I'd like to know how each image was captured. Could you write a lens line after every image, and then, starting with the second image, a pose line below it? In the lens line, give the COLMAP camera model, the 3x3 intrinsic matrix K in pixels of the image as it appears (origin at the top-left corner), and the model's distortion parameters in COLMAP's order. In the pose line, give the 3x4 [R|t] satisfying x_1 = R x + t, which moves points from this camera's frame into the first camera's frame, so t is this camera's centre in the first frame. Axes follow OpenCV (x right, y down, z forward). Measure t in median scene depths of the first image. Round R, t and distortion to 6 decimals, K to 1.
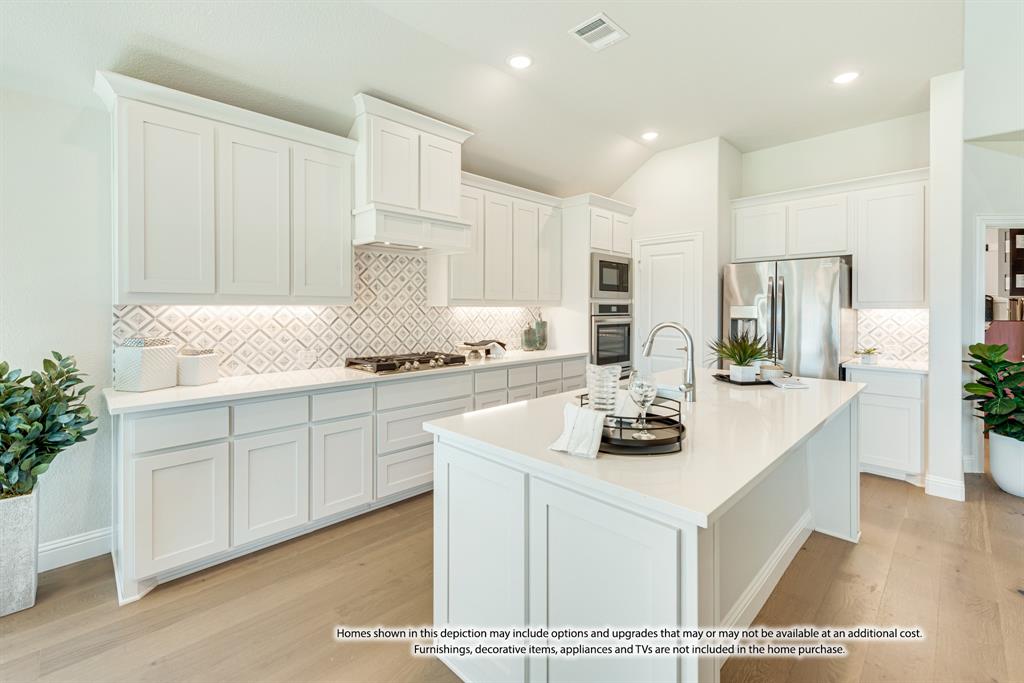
lens RADIAL K [[437.5, 0, 520.1], [0, 437.5, 311.4], [0, 0, 1]] dist [0.010586, -0.000295]
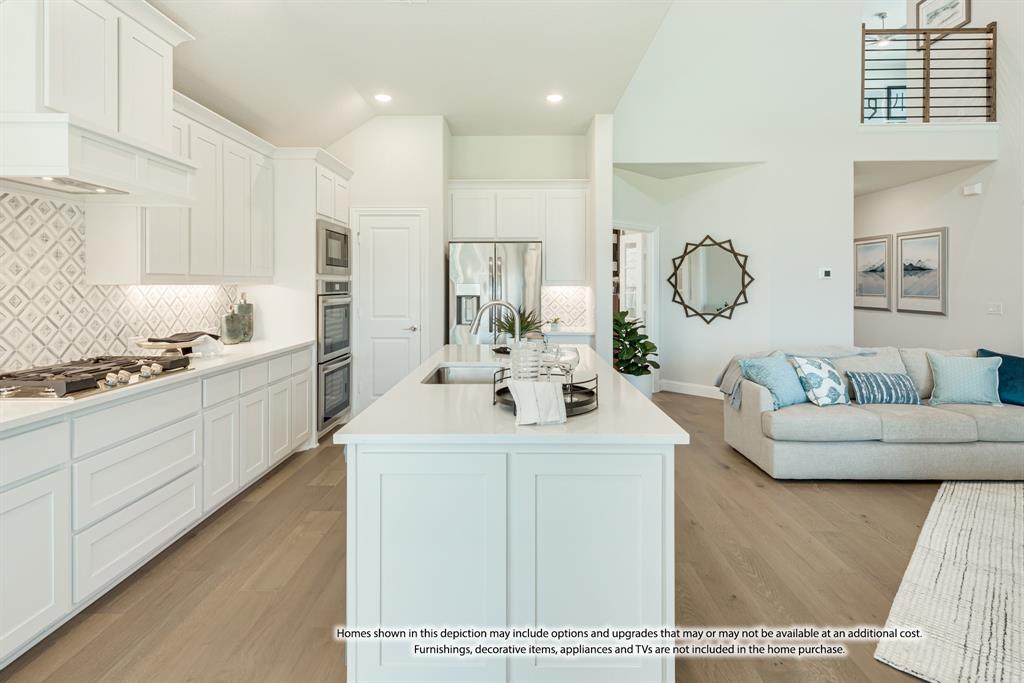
lens RADIAL K [[513.6, 0, 513.5], [0, 513.6, 285.6], [0, 0, 1]] dist [0.006175, -0.000159]
pose [[0.716496, -0.002664, 0.697586, -0.287822], [0.006414, 0.999976, -0.002769, -0.004006], [-0.697561, 0.006459, 0.716496, 0.050299]]
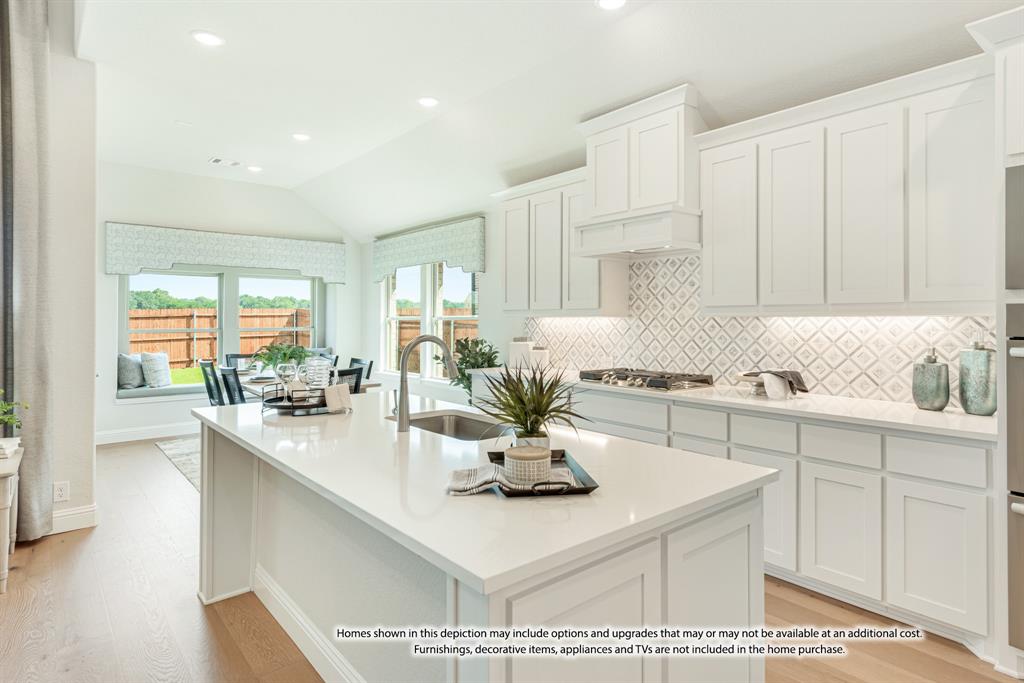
lens RADIAL K [[509.6, 0, 529.2], [0, 509.6, 322.6], [0, 0, 1]] dist [-0.003763, -0.000356]
pose [[-0.026209, 0.005597, -0.999641, 0.677857], [-0.007025, 0.999959, 0.005783, -0.003688], [0.999632, 0.007174, -0.026169, 0.681305]]
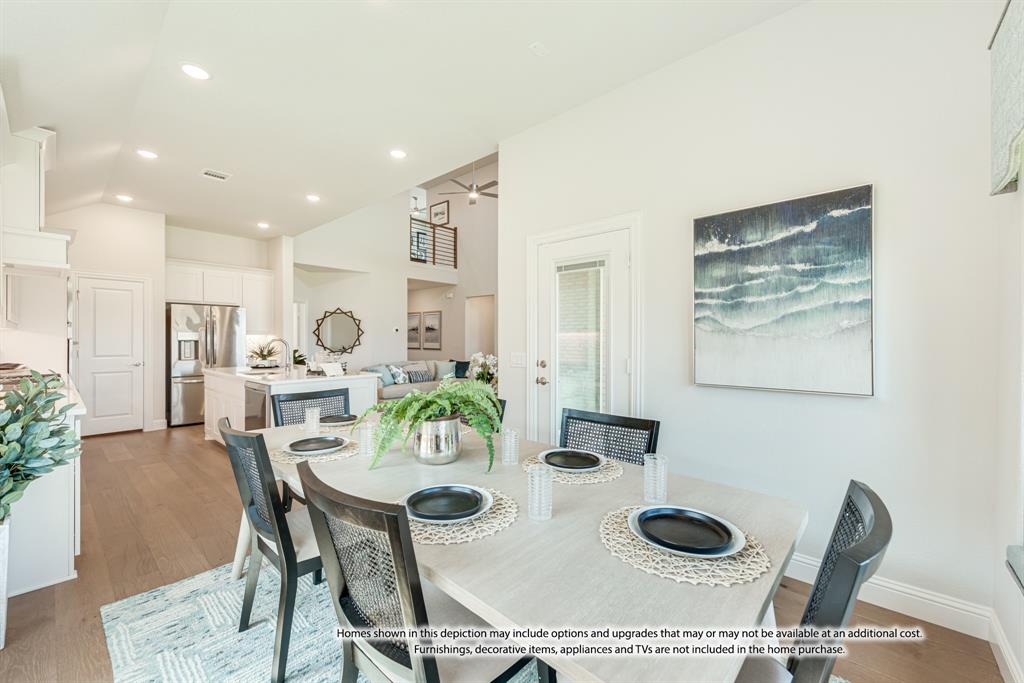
lens RADIAL K [[403.1, 0, 510.0], [0, 403.1, 341.1], [0, 0, 1]] dist [0.002817, 0.000052]
pose [[-0.063708, -0.003887, 0.997961, -1.052164], [0.006334, 0.999971, 0.004299, 0.021989], [-0.997948, 0.006595, -0.063682, -0.040011]]
